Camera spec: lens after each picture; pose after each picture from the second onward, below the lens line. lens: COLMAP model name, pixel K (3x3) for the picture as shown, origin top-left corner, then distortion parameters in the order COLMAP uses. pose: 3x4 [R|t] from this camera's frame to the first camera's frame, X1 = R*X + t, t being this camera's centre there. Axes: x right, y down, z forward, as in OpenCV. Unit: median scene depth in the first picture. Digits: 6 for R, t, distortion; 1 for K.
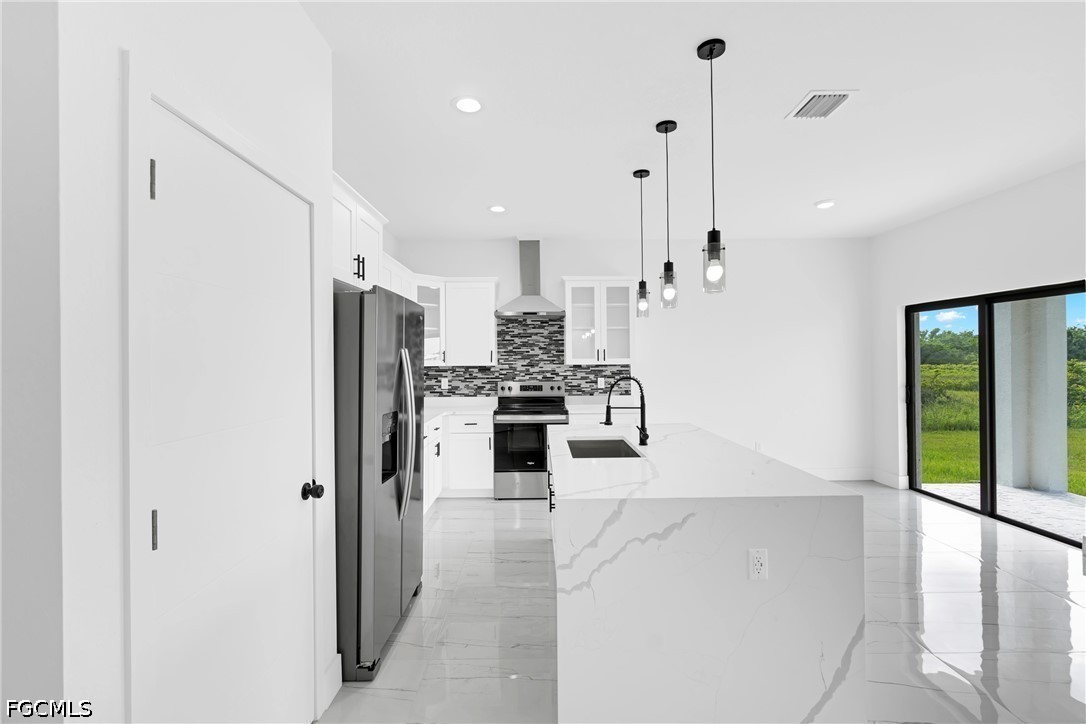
lens RADIAL K [[474.2, 0, 543.0], [0, 474.2, 362.0], [0, 0, 1]] dist [-0.000163, 0.000039]
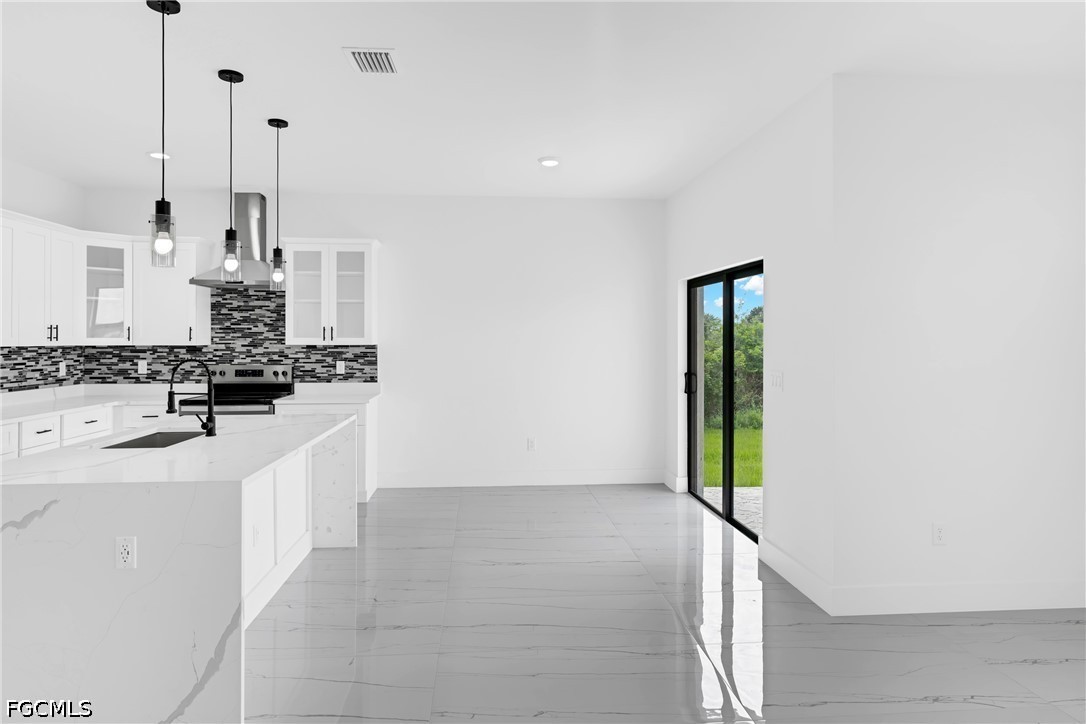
lens RADIAL K [[622.0, 0, 539.9], [0, 622.0, 345.5], [0, 0, 1]] dist [0.001320, -0.000085]
pose [[0.997827, 0.008702, 0.065310, 0.398344], [-0.009009, 0.999950, 0.004400, -0.001902], [-0.065268, -0.004979, 0.997855, -0.102603]]
